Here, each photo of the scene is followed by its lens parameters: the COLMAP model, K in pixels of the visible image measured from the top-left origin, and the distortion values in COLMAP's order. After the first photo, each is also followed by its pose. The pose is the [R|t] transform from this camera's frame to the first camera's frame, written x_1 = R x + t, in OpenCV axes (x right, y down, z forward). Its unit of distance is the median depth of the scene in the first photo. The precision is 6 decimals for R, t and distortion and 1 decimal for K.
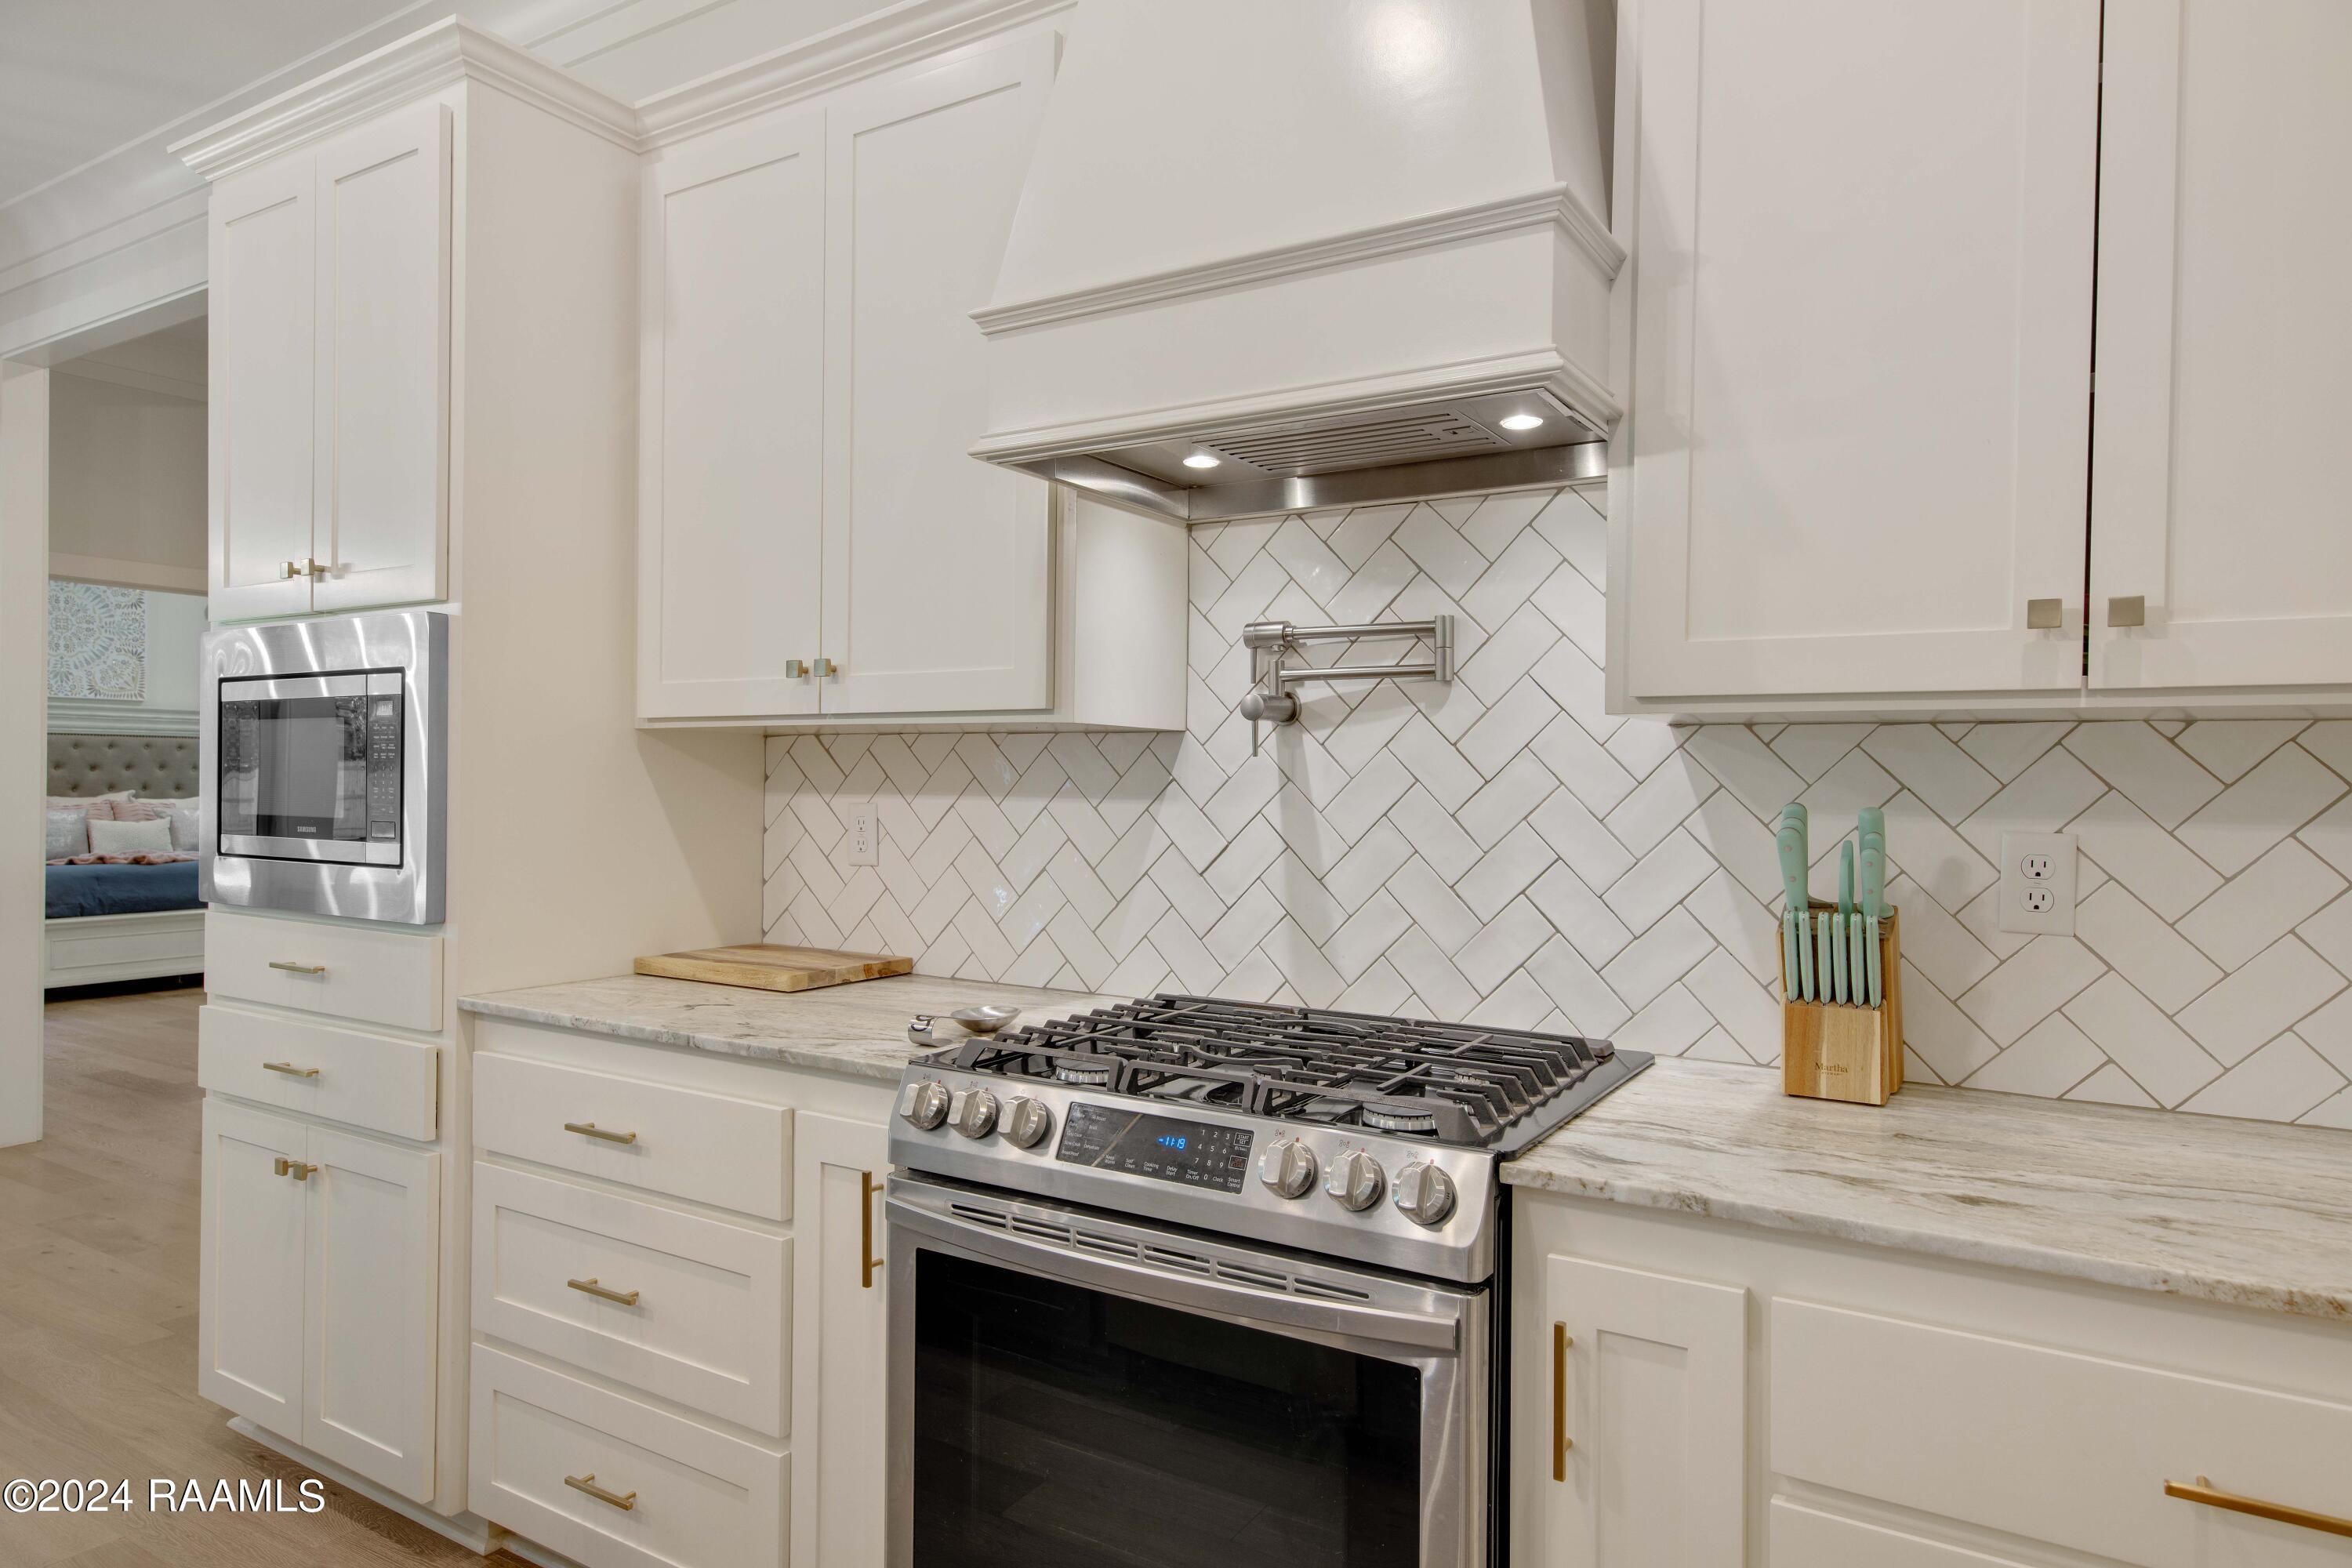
lens RADIAL K [[1438.5, 0, 1180.2], [0, 1438.5, 784.9], [0, 0, 1]] dist [0.007750, 0.000402]
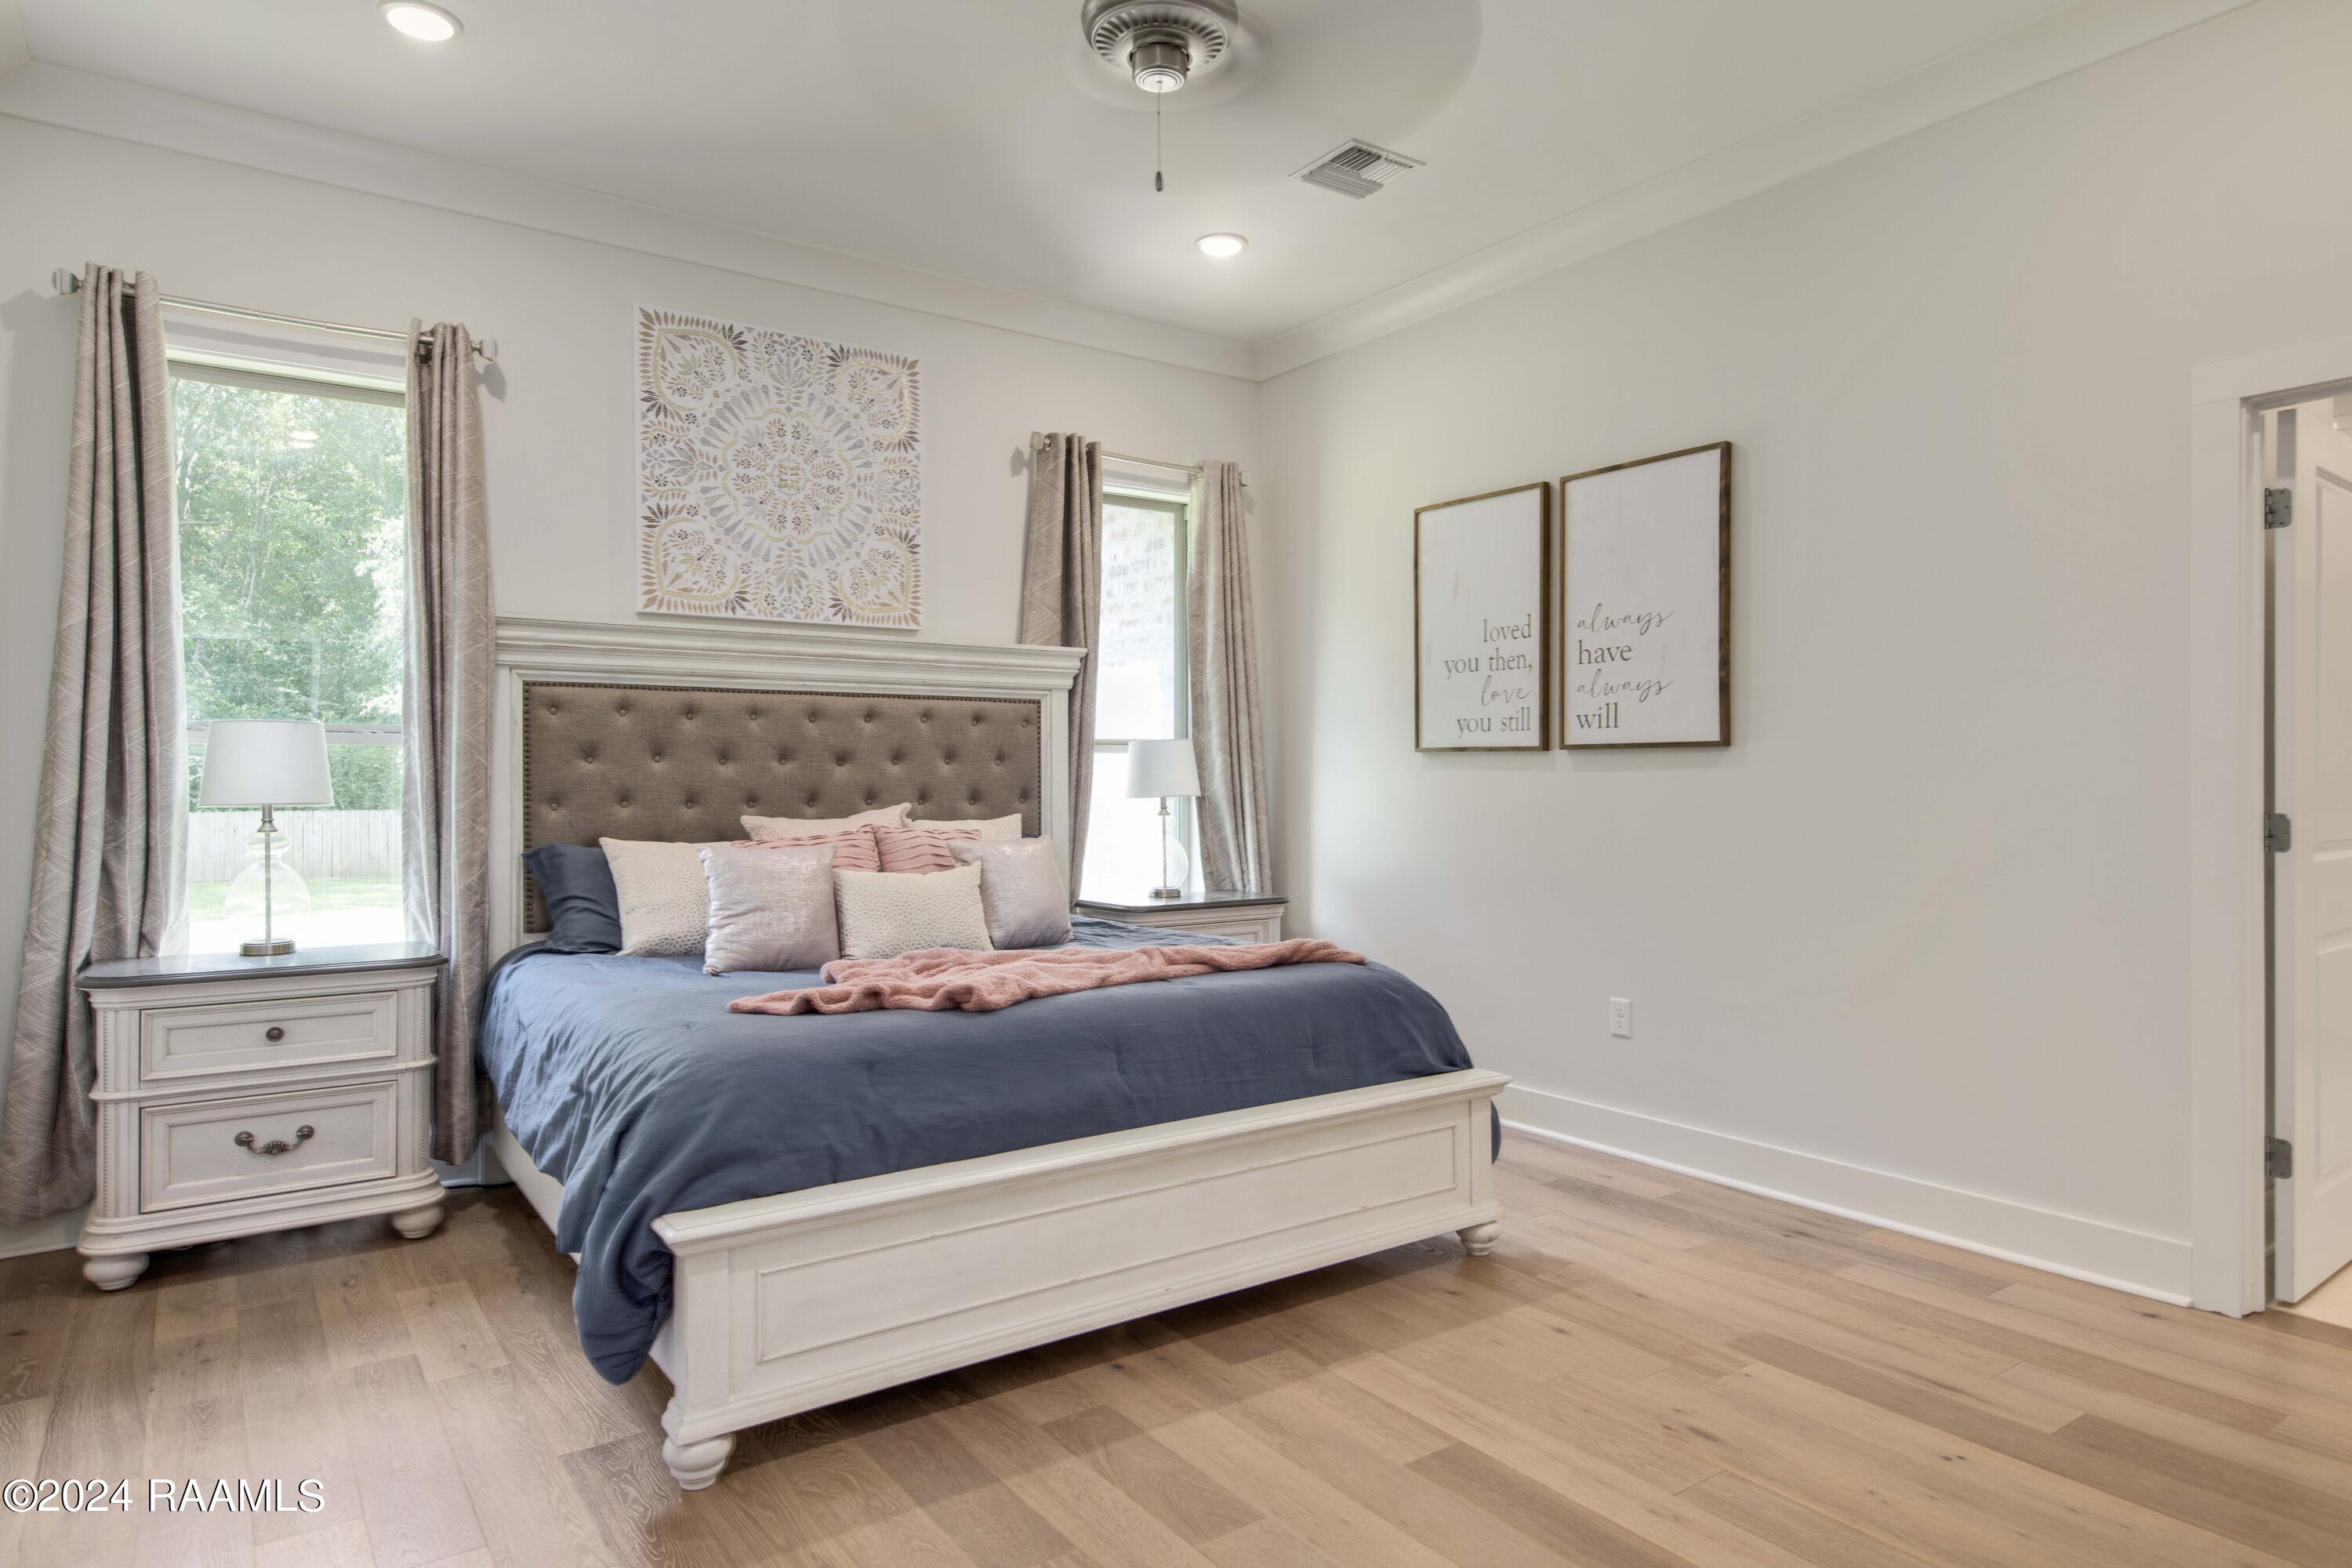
lens RADIAL K [[1390.3, 0, 1180.4], [0, 1390.3, 778.6], [0, 0, 1]] dist [0.007657, 0.000820]
pose [[0.924835, -0.007987, -0.380285, -0.463077], [0.006795, 0.999967, -0.004477, -0.002111], [0.380308, 0.001557, 0.924858, 0.602404]]
